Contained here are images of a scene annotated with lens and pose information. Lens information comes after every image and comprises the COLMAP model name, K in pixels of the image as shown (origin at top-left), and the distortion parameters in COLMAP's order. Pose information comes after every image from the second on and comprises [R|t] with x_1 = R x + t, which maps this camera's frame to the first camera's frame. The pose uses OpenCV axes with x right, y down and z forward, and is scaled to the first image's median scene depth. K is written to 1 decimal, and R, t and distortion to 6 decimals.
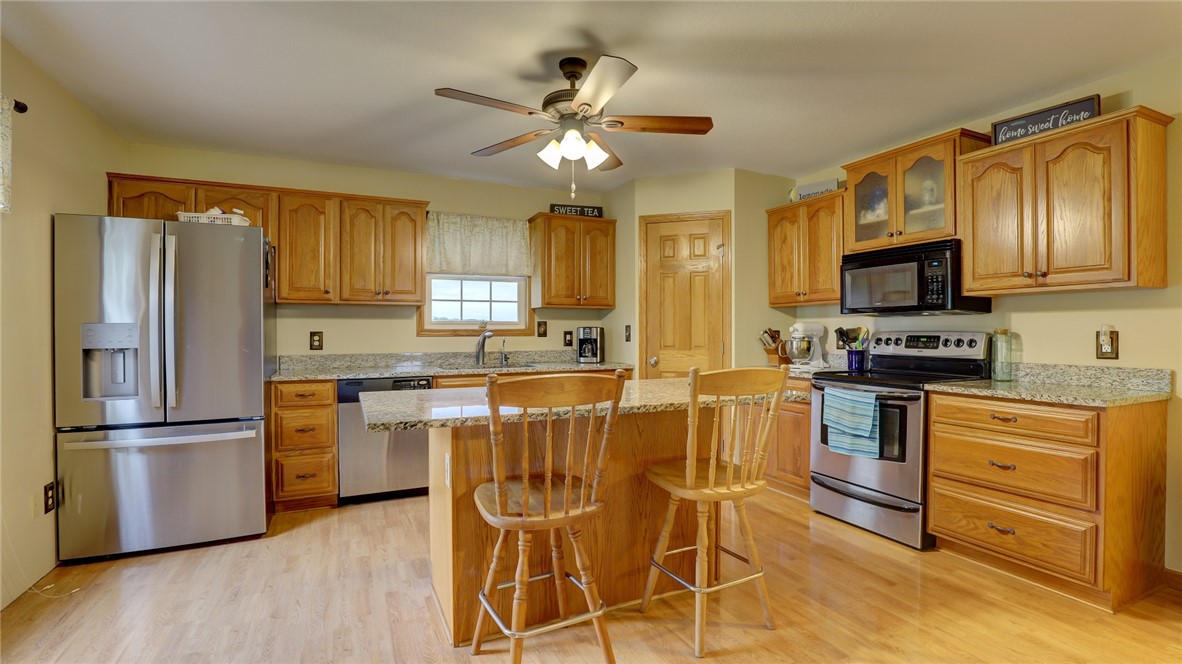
lens RADIAL K [[548.3, 0, 601.9], [0, 548.3, 333.0], [0, 0, 1]] dist [-0.029944, 0.001140]
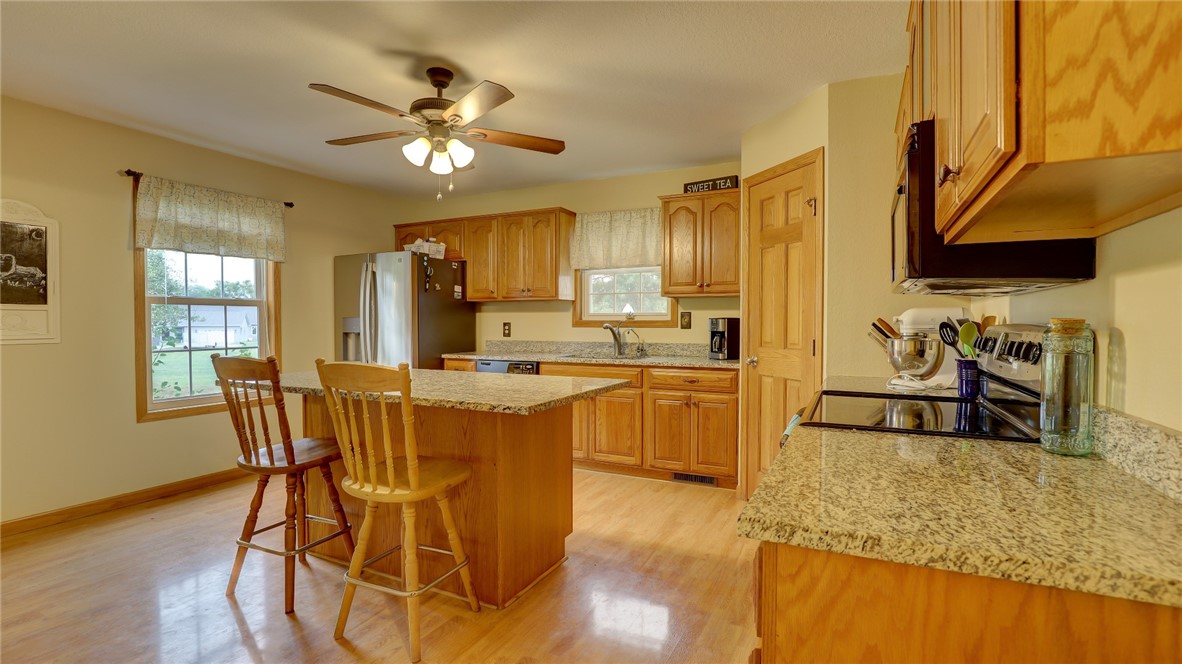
lens RADIAL K [[548.3, 0, 601.9], [0, 548.3, 333.0], [0, 0, 1]] dist [-0.029944, 0.001140]
pose [[0.617552, 0.016739, -0.786352, 0.581327], [-0.003432, 0.999821, 0.018588, -0.002637], [0.786522, -0.008780, 0.617499, 0.344374]]
